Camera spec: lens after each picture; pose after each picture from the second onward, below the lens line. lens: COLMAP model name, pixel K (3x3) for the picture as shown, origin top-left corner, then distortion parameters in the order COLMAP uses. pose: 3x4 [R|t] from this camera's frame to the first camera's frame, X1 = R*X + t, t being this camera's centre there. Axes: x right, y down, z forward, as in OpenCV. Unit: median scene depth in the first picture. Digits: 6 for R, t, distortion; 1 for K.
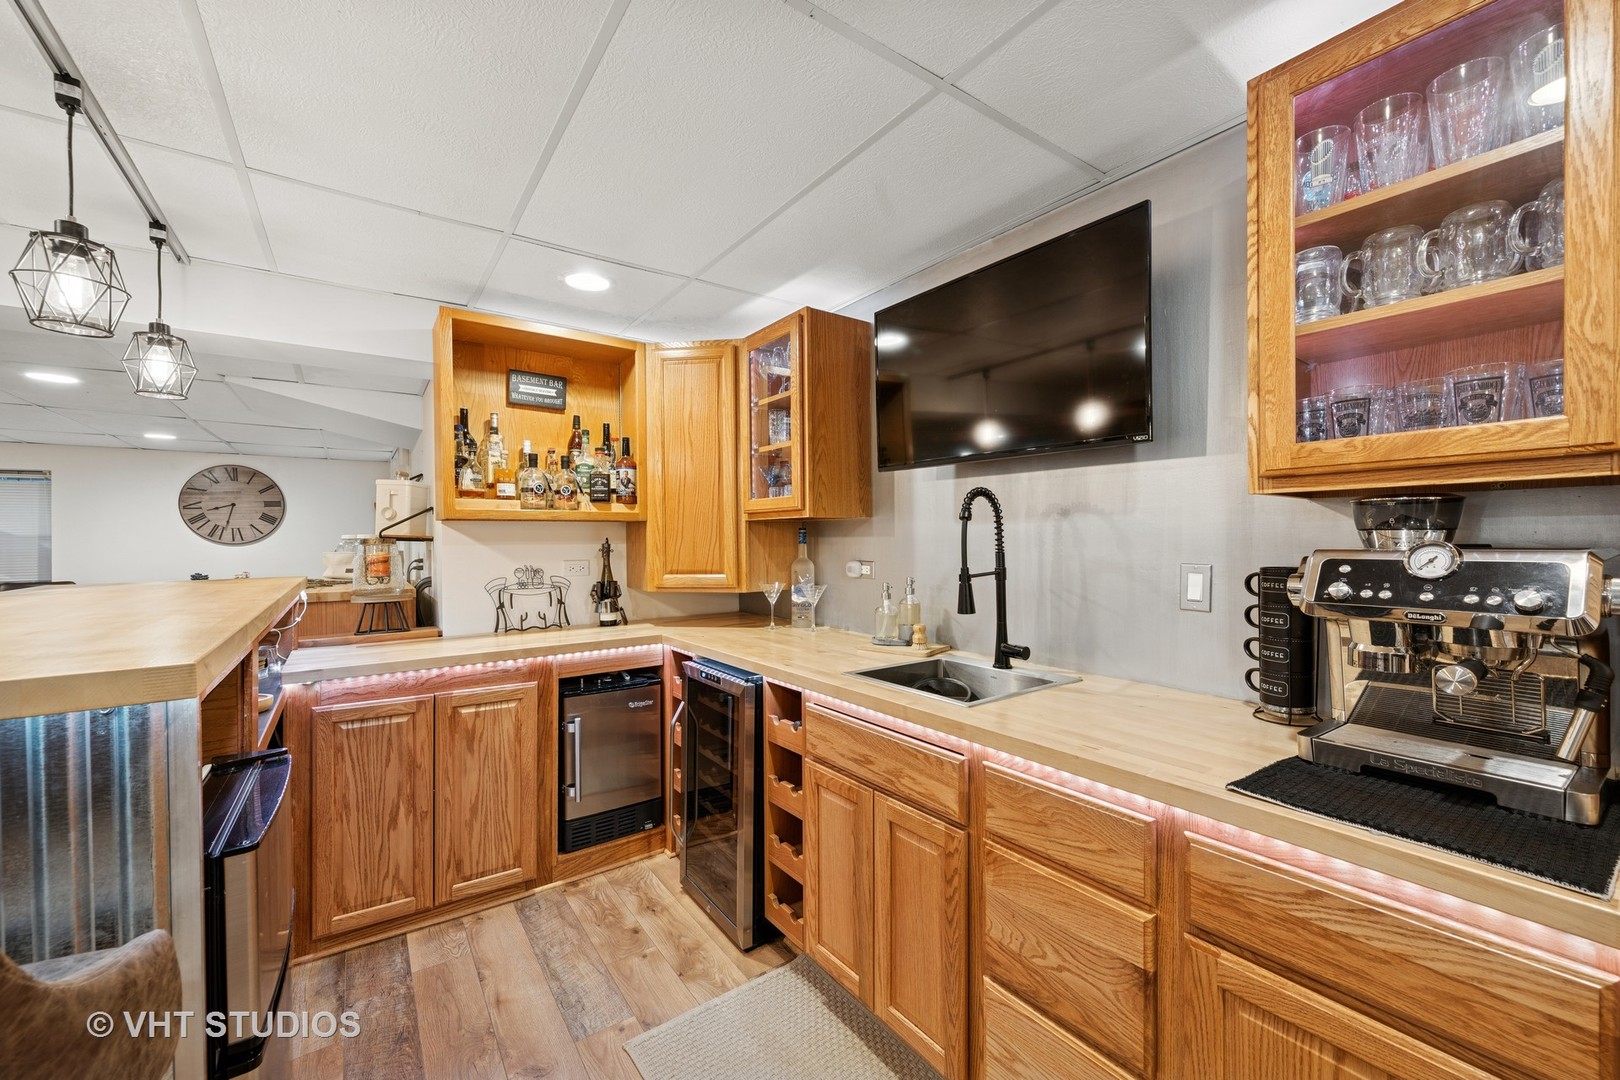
lens RADIAL K [[642.5, 0, 805.8], [0, 642.5, 542.5], [0, 0, 1]] dist [-0.001924, 0.000250]
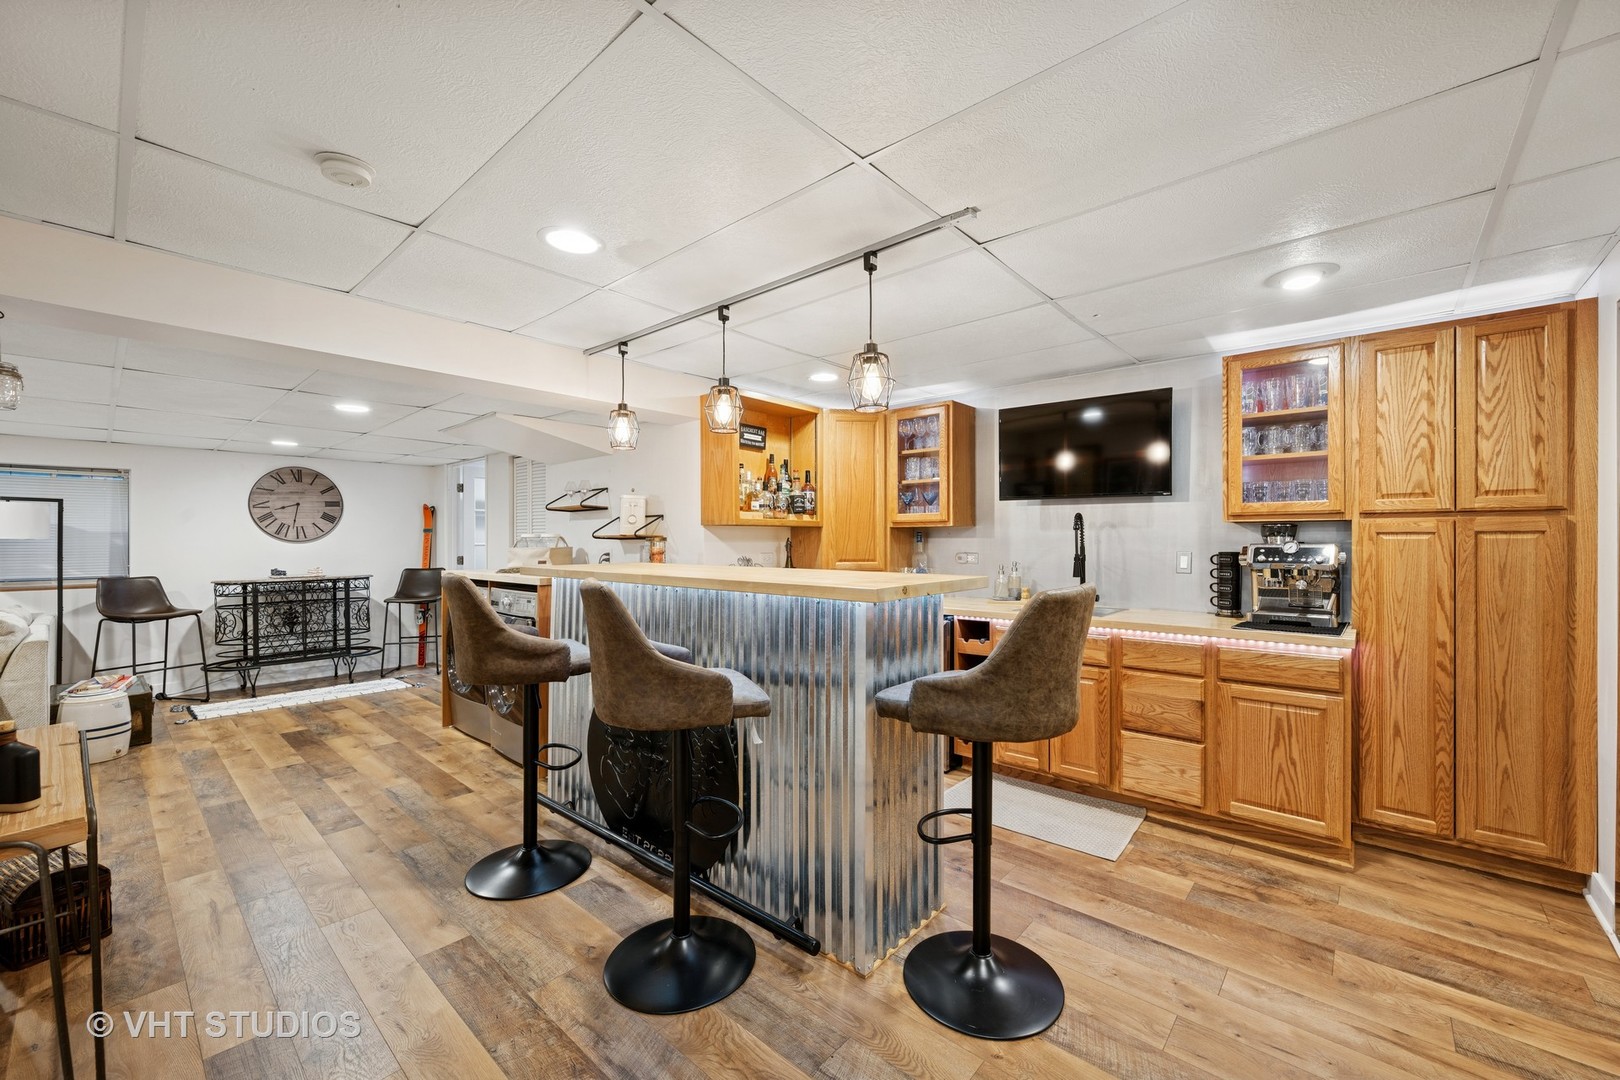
lens RADIAL K [[642.5, 0, 816.4], [0, 642.5, 540.2], [0, 0, 1]] dist [-0.001924, 0.000250]
pose [[0.974051, 0.004345, 0.226286, -1.046720], [-0.003239, 0.999981, -0.005258, 0.010641], [-0.226304, 0.004389, 0.974047, -0.794893]]
